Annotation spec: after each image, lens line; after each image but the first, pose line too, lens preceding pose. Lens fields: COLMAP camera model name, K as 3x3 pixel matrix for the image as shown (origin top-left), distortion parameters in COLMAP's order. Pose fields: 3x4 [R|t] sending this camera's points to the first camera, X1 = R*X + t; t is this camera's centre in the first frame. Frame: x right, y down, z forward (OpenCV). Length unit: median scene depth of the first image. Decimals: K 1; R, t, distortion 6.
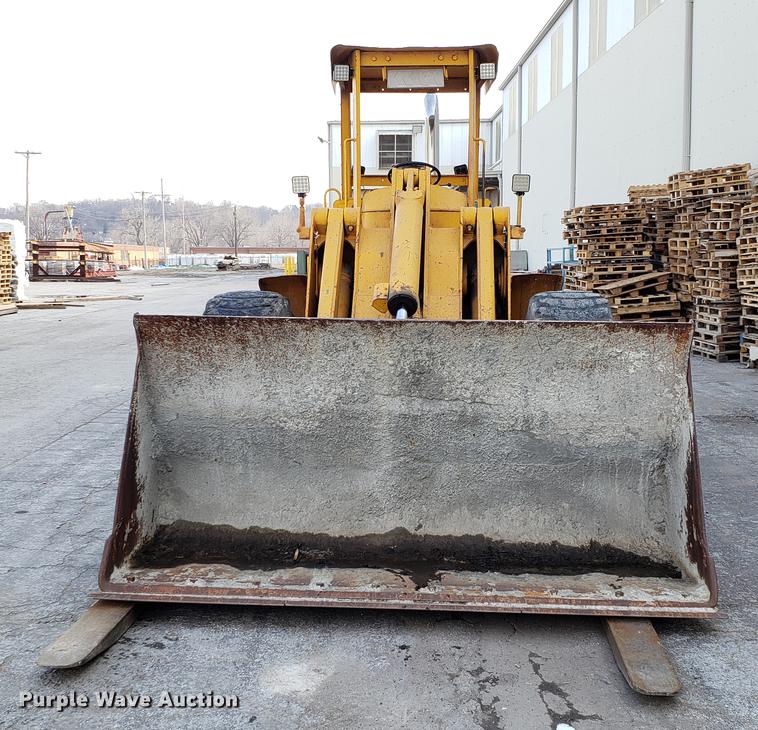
lens RADIAL K [[1036.4, 0, 384.1], [0, 1036.4, 364.3], [0, 0, 1]] dist [0.052689, 0.000000]
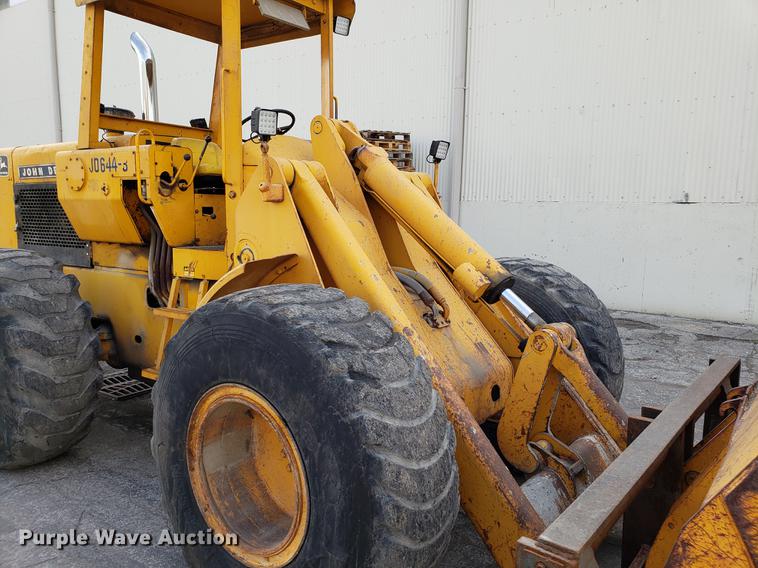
lens RADIAL K [[590.2, 0, 380.7], [0, 590.2, 283.9], [0, 0, 1]] dist [0.006357, 0.007708]
pose [[0.557264, -0.094917, 0.824892, -0.374035], [0.065681, 0.995371, 0.070162, -0.090099], [-0.827733, 0.015081, 0.560919, 0.729015]]
